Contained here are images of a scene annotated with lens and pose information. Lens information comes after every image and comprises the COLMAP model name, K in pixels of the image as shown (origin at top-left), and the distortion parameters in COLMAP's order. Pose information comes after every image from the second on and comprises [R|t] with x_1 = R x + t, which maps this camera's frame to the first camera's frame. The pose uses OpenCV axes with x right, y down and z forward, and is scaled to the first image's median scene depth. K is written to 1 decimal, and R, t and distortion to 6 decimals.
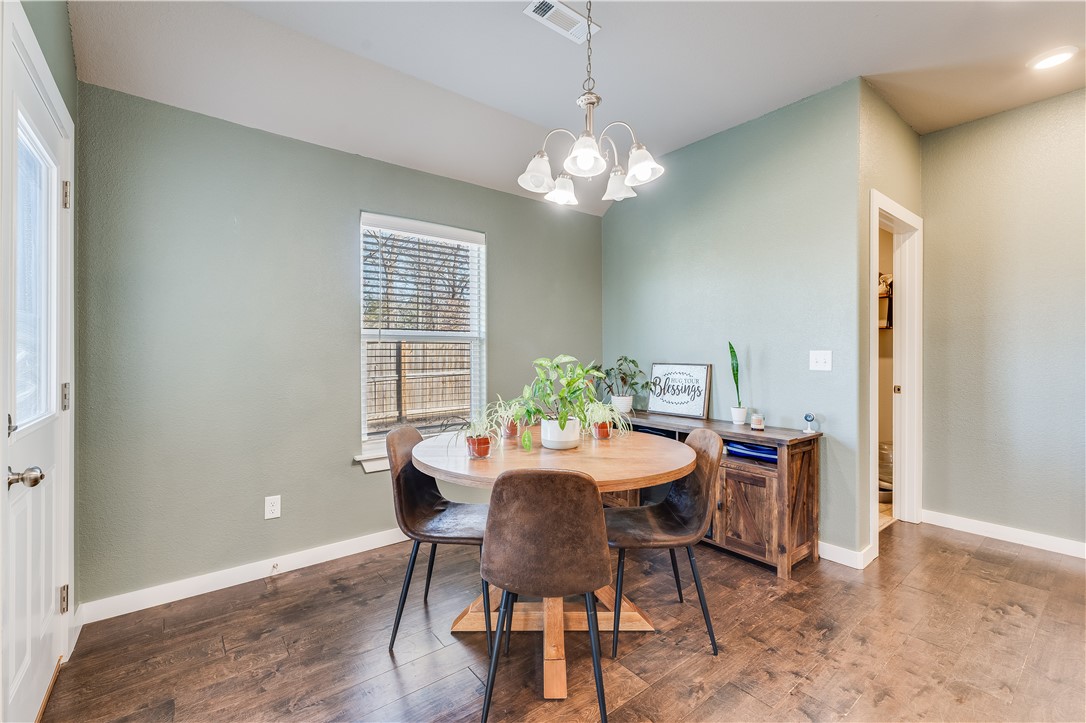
lens RADIAL K [[466.0, 0, 545.0], [0, 466.0, 352.1], [0, 0, 1]] dist [0.001942, -0.000240]
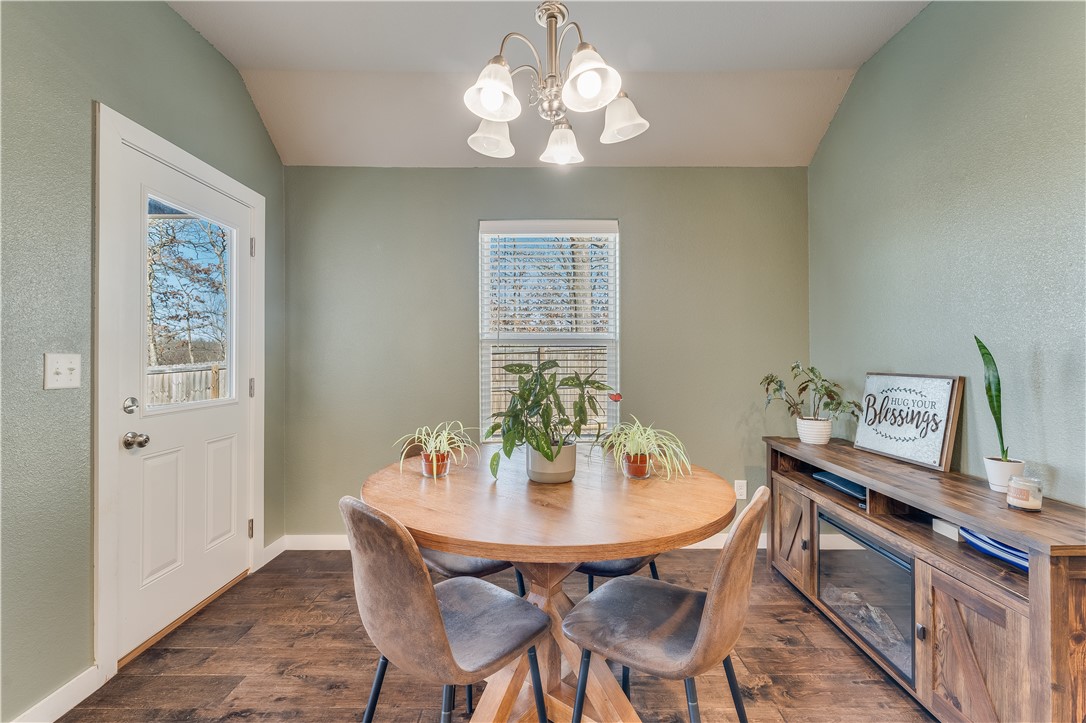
lens RADIAL K [[466.0, 0, 546.2], [0, 466.0, 353.4], [0, 0, 1]] dist [0.001942, -0.000240]
pose [[0.782135, -0.004727, -0.623091, 0.314617], [0.002040, 0.999985, -0.005025, -0.000385], [0.623105, 0.002659, 0.782133, 0.241543]]
